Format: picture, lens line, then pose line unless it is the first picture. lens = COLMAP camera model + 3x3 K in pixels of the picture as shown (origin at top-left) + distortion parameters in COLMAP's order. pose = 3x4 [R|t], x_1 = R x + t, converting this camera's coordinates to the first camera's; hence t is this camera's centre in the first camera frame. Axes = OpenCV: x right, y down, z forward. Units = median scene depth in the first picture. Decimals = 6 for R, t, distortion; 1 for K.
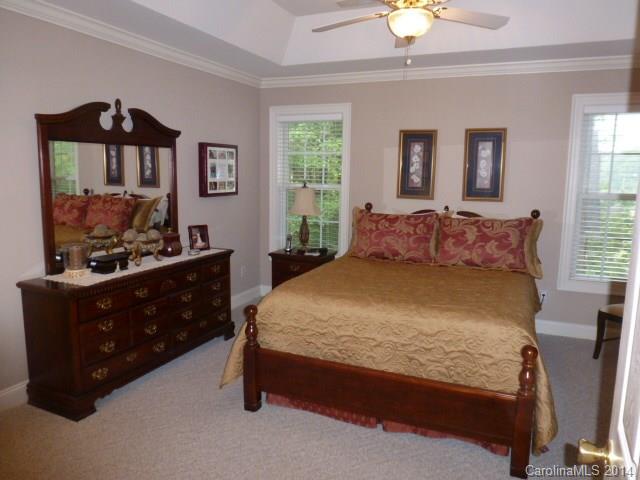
lens RADIAL K [[451.0, 0, 320.0], [0, 451.0, 240.0], [0, 0, 1]] dist [-0.004094, -0.000535]
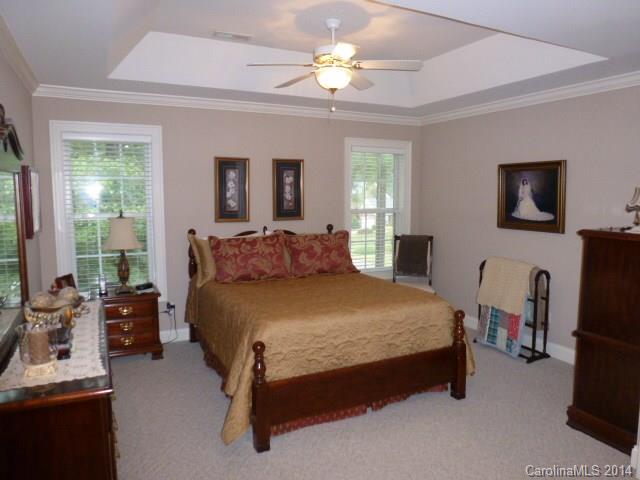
lens RADIAL K [[458.4, 0, 320.0], [0, 458.4, 240.0], [0, 0, 1]] dist [-0.053267, 0.002963]
pose [[0.657476, -0.092942, 0.747721, -0.536584], [0.124928, 0.992074, 0.013465, -0.045045], [-0.743047, 0.084558, 0.663876, 0.164758]]
